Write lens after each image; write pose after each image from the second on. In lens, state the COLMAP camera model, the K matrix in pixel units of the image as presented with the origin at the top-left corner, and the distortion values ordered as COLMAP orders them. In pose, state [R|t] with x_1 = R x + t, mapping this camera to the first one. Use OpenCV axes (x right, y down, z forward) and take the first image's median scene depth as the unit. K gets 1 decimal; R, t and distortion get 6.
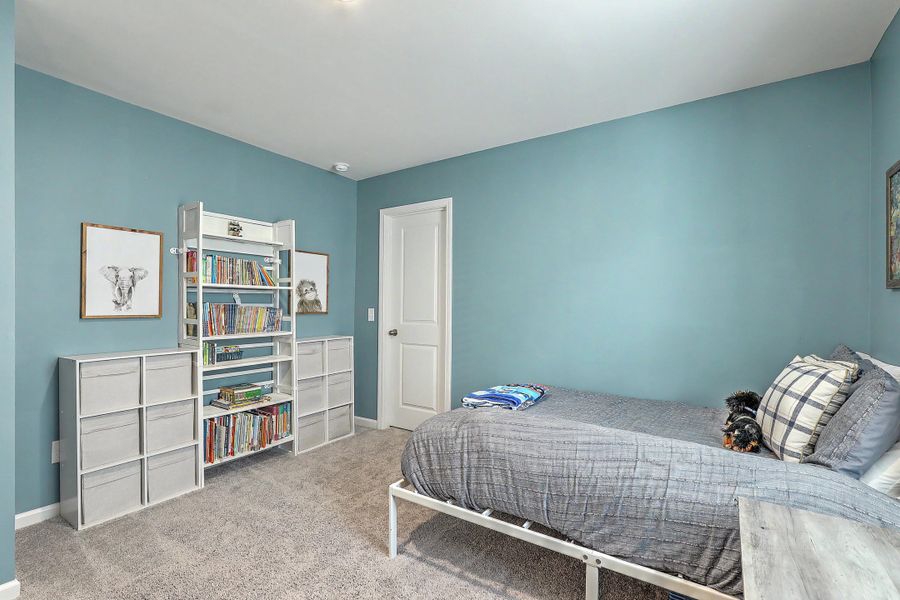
lens RADIAL K [[412.5, 0, 446.6], [0, 412.5, 303.6], [0, 0, 1]] dist [0.000300, 0.000551]
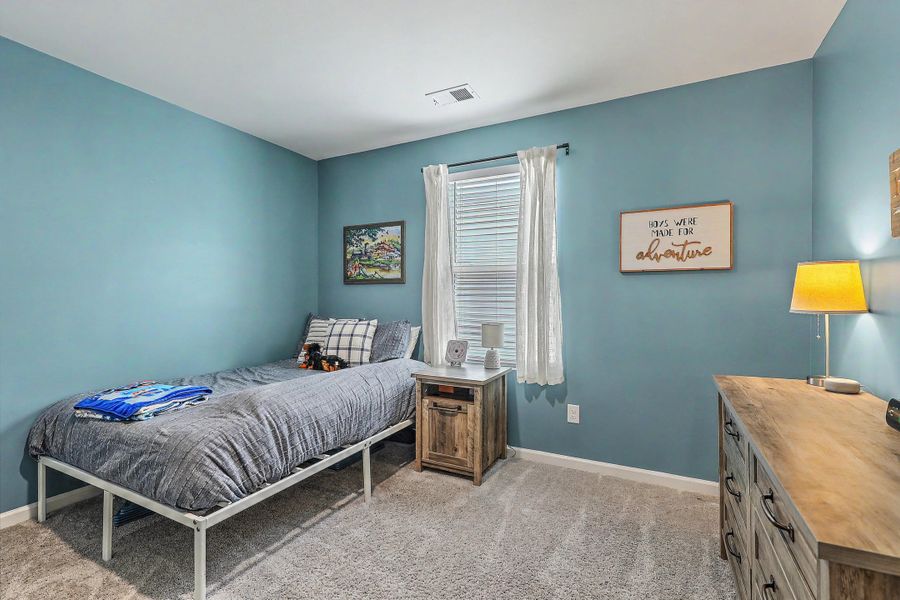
lens RADIAL K [[412.5, 0, 447.3], [0, 412.5, 296.3], [0, 0, 1]] dist [0.000300, 0.000551]
pose [[-0.110941, -0.002852, 0.993823, -1.159158], [-0.004088, 0.999989, 0.002414, 0.022619], [-0.993819, -0.003795, -0.110952, 0.766809]]
